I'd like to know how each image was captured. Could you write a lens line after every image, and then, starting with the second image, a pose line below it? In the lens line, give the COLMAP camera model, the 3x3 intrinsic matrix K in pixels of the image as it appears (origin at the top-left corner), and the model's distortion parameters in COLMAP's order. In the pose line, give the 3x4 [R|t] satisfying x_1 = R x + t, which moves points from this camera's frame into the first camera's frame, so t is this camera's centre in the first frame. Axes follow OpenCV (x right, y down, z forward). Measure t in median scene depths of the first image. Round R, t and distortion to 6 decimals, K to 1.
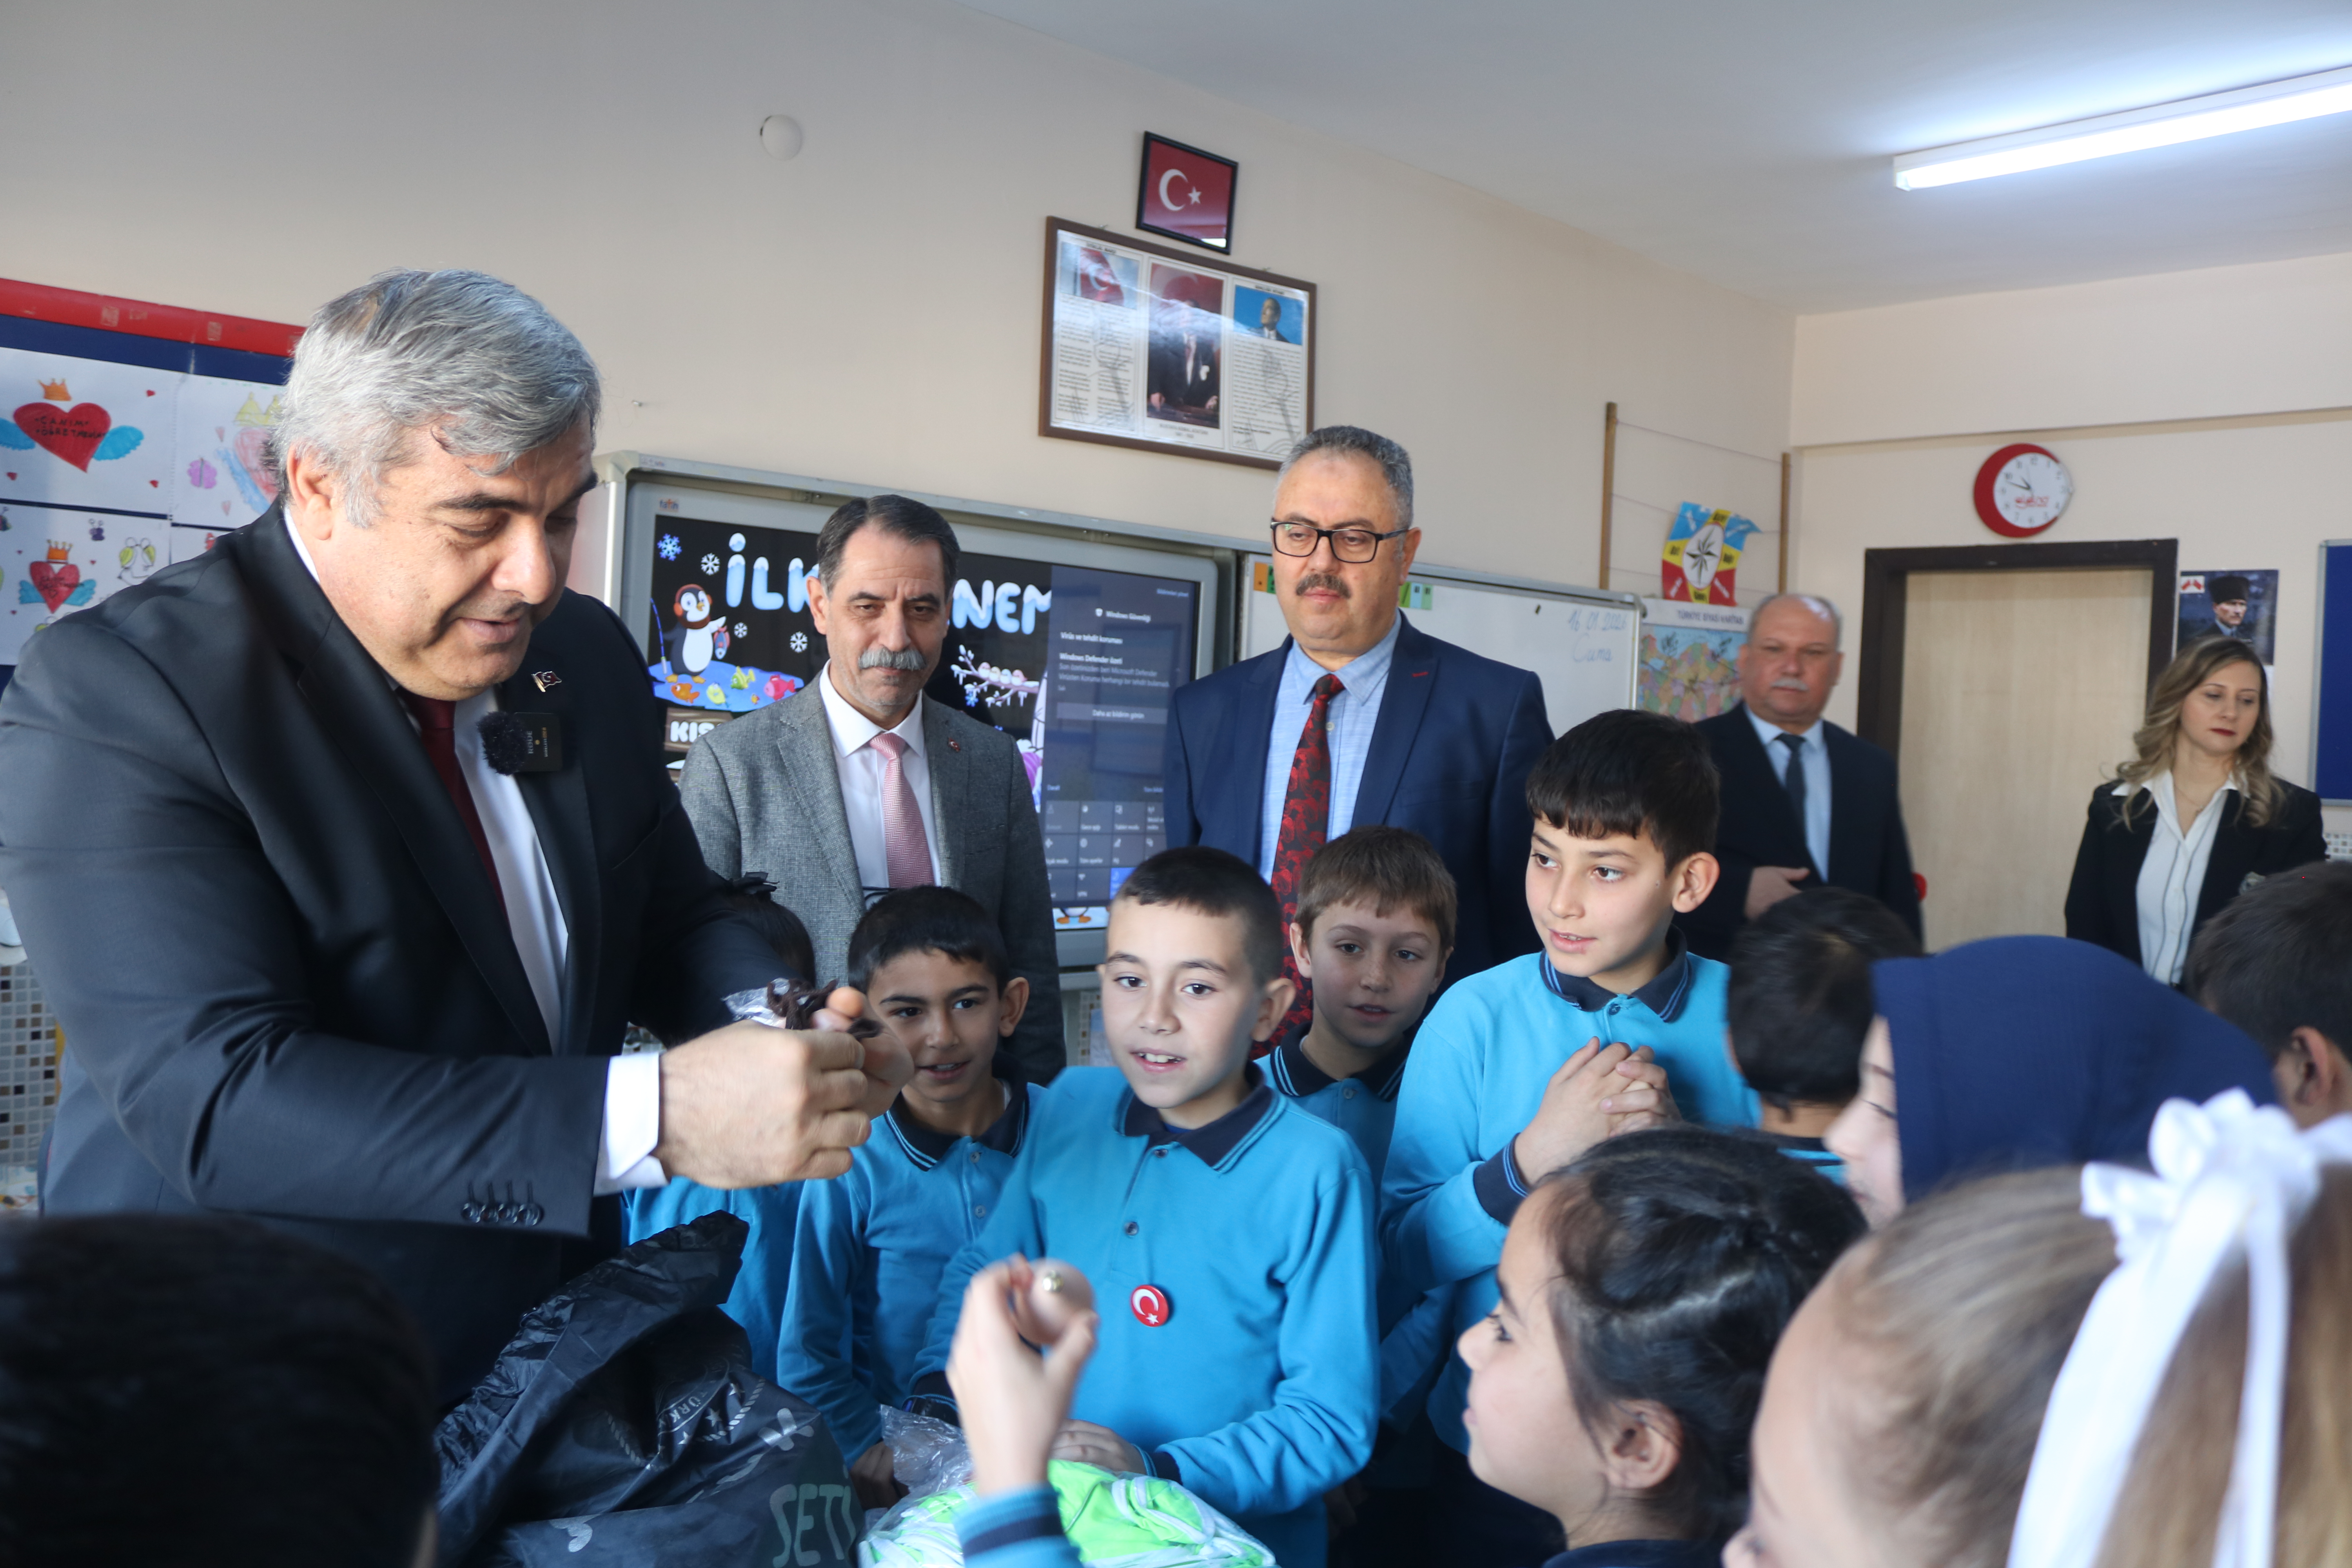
lens RADIAL K [[1934.7, 0, 1155.5], [0, 1934.7, 776.4], [0, 0, 1]] dist [-0.152903, 0.114448]
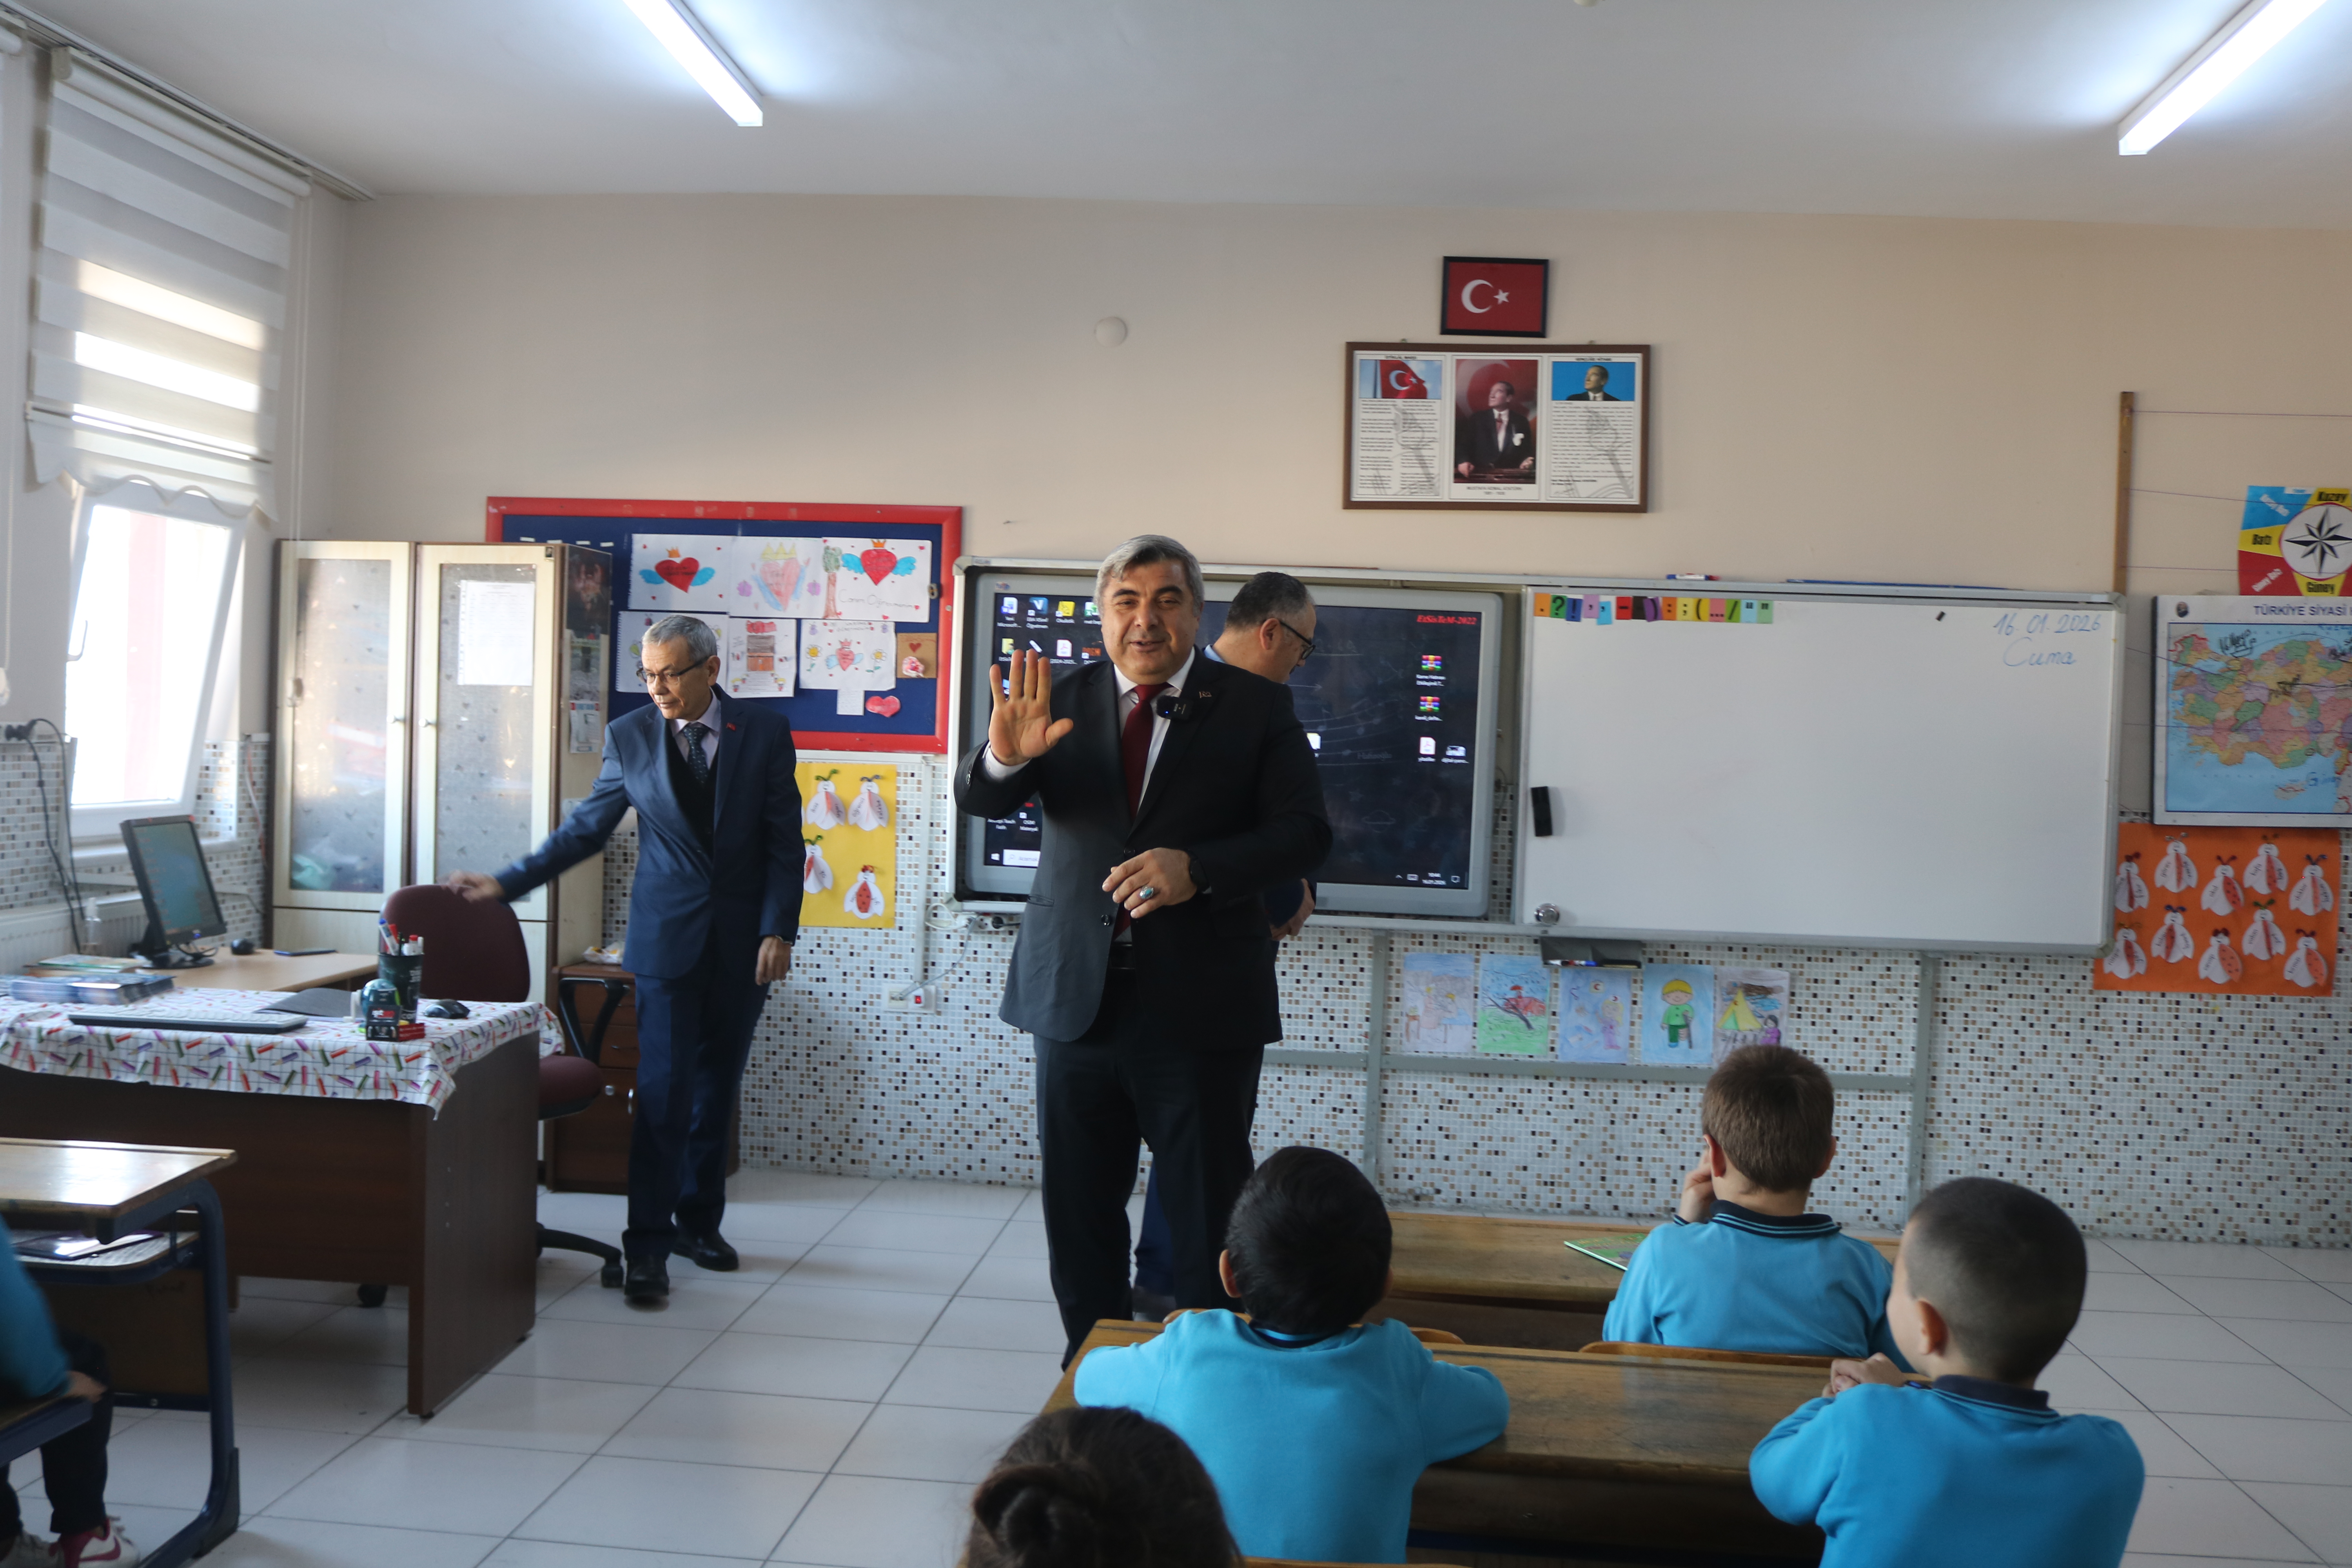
lens RADIAL K [[2344.2, 0, 1111.5], [0, 2344.2, 785.8], [0, 0, 1]] dist [-0.089643, 0.000000]
pose [[0.642591, -0.001182, -0.766209, 1.123187], [-0.029257, 0.999232, -0.026079, 0.062699], [0.765651, 0.039175, 0.642062, -0.155951]]
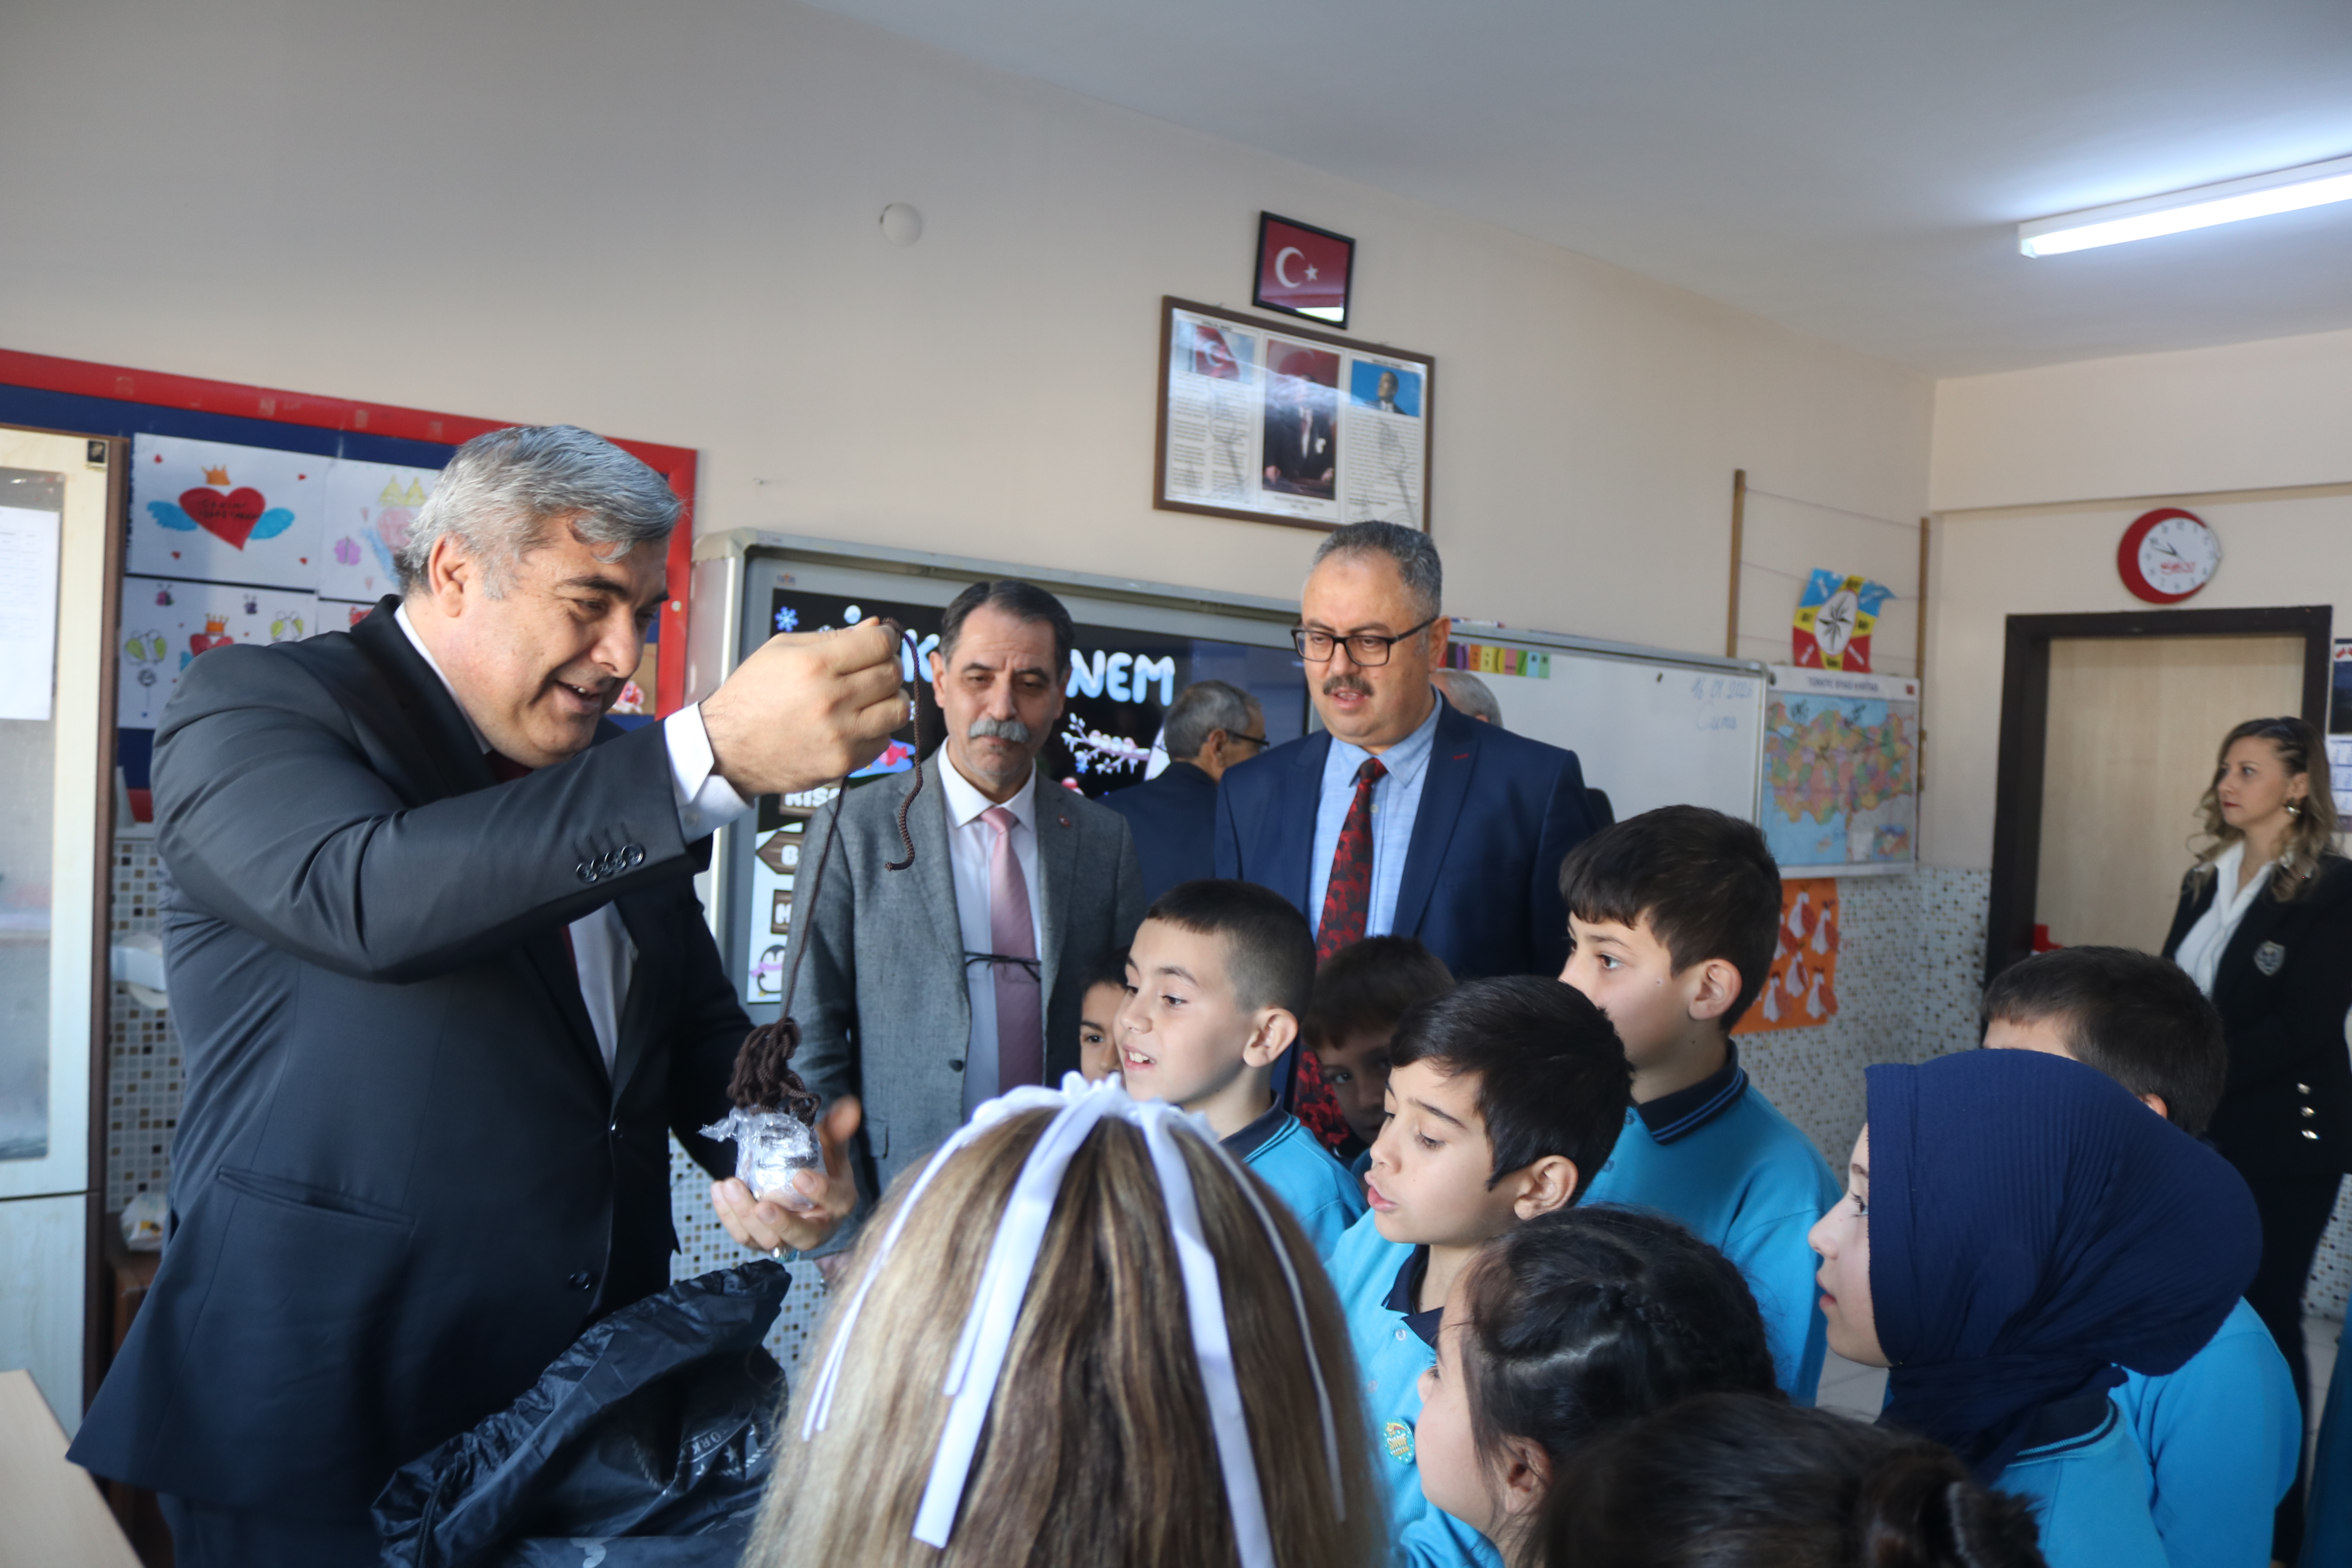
lens RADIAL K [[1934.7, 0, 1148.5], [0, 1934.7, 785.3], [0, 0, 1]] dist [-0.152903, 0.114448]
pose [[0.995632, 0.010073, -0.092815, 0.035394], [-0.012157, 0.999686, -0.021912, -0.007501], [0.092565, 0.022944, 0.995442, -0.021752]]
